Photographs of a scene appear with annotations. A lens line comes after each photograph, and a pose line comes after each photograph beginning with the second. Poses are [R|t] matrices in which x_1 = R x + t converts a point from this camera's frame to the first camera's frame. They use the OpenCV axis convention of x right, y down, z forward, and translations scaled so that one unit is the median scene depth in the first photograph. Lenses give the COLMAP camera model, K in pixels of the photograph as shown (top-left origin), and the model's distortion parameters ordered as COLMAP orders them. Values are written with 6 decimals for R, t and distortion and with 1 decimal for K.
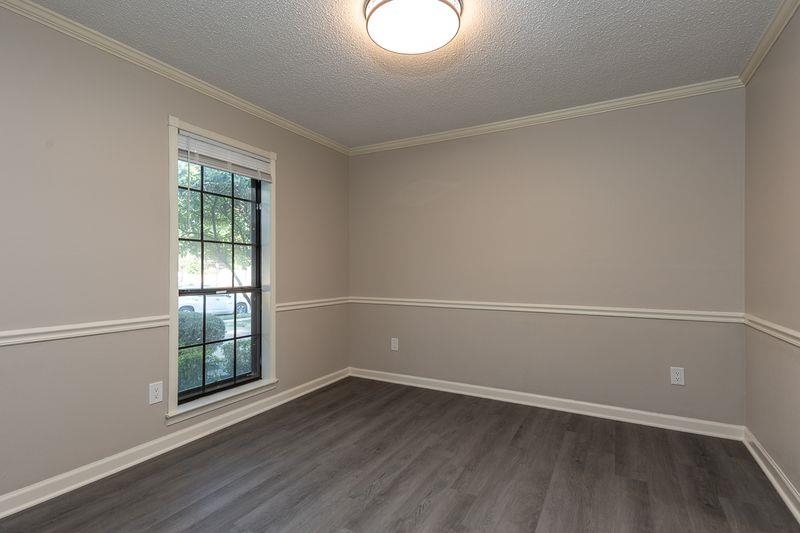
lens RADIAL K [[385.1, 0, 401.2], [0, 385.1, 268.3], [0, 0, 1]] dist [0.060142, -0.026654]
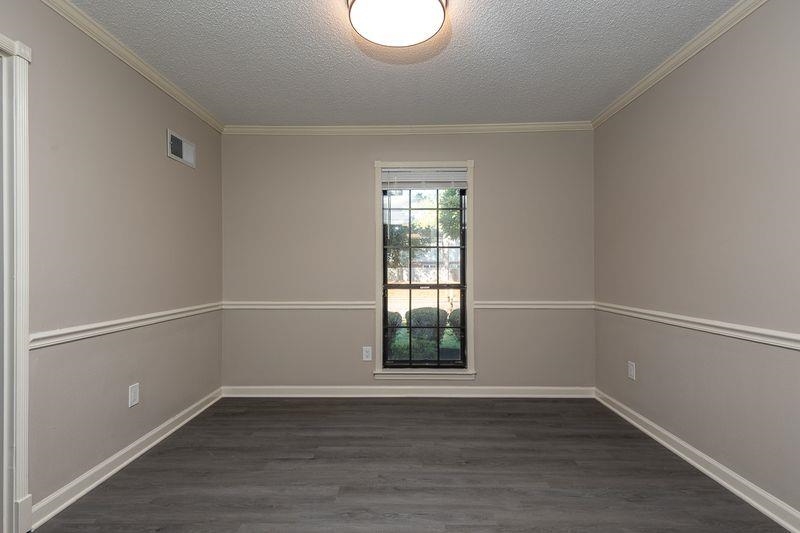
lens RADIAL K [[385.1, 0, 401.2], [0, 385.1, 268.3], [0, 0, 1]] dist [0.060142, -0.026654]
pose [[0.481170, -0.004017, -0.876618, 0.603463], [0.007080, 0.999975, -0.000696, 0.000424], [0.876599, -0.005871, 0.481186, 0.365443]]
